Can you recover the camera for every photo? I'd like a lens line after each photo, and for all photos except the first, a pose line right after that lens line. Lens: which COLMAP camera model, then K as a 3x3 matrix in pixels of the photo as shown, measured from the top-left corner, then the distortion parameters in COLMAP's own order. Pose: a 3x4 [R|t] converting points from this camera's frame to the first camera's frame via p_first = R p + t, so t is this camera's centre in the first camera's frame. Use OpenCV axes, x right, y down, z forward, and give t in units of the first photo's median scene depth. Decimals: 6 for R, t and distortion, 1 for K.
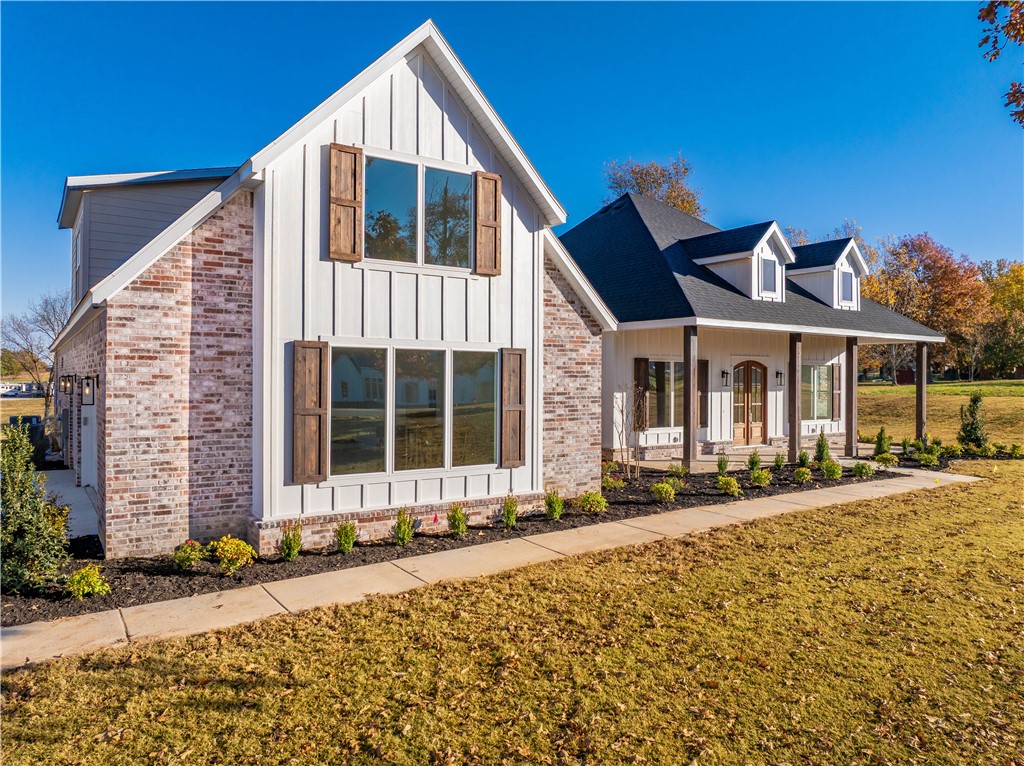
lens RADIAL K [[716.9, 0, 512.0], [0, 716.9, 383.0], [0, 0, 1]] dist [-0.006335, -0.050720]
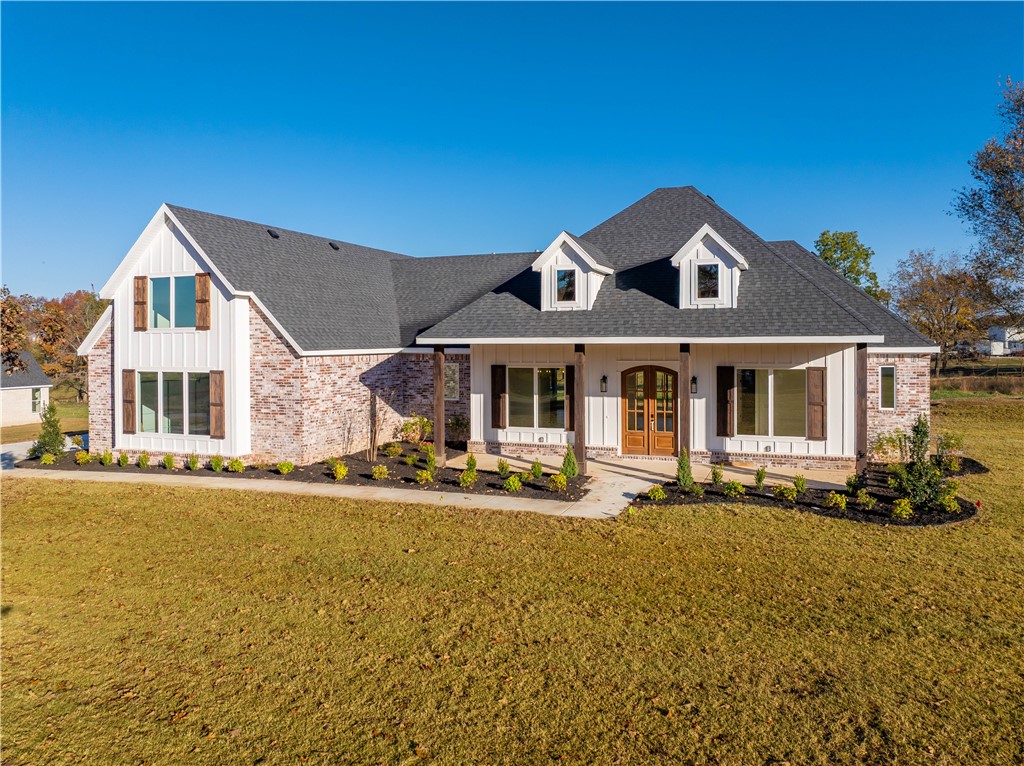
lens RADIAL K [[733.6, 0, 534.9], [0, 733.6, 358.6], [0, 0, 1]] dist [-0.000621, -0.051623]
pose [[0.593840, 0.008700, -0.804536, 1.696248], [0.002565, 0.999916, 0.012706, -0.087616], [0.804579, -0.009609, 0.593768, 0.511234]]
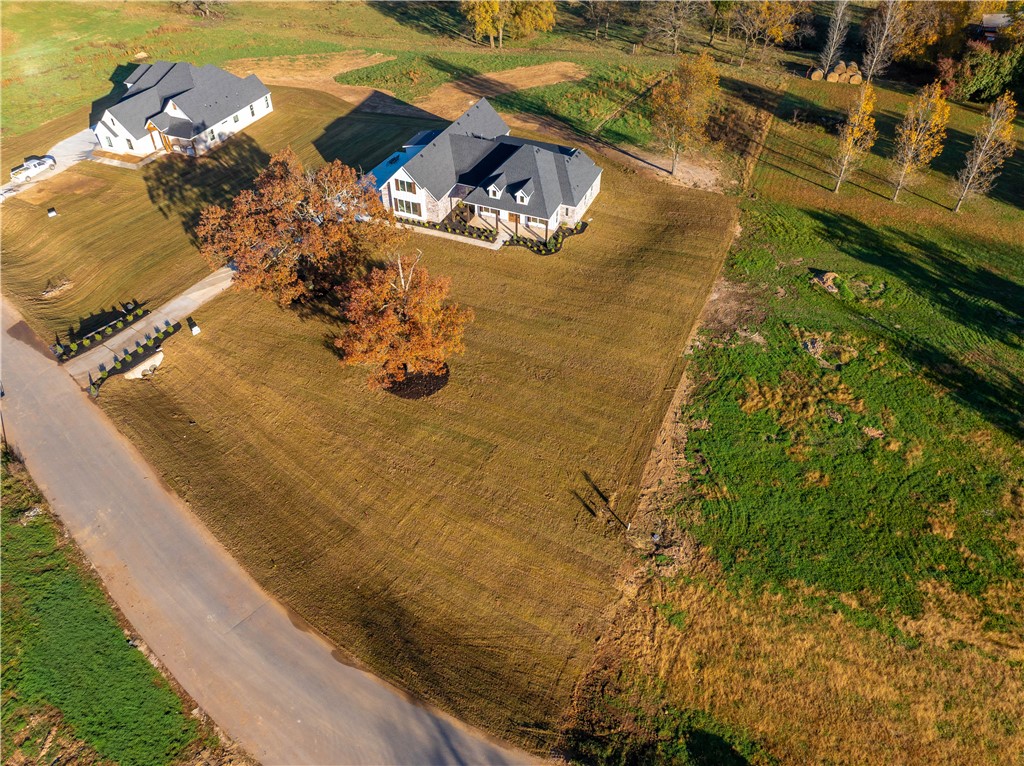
lens RADIAL K [[716.9, 0, 512.0], [0, 716.9, 383.0], [0, 0, 1]] dist [-0.006335, -0.050720]
pose [[0.548310, 0.567397, -0.614343, 5.859509], [-0.003900, 0.736345, 0.676595, -3.524371], [0.836266, -0.368588, 0.405958, -1.854246]]
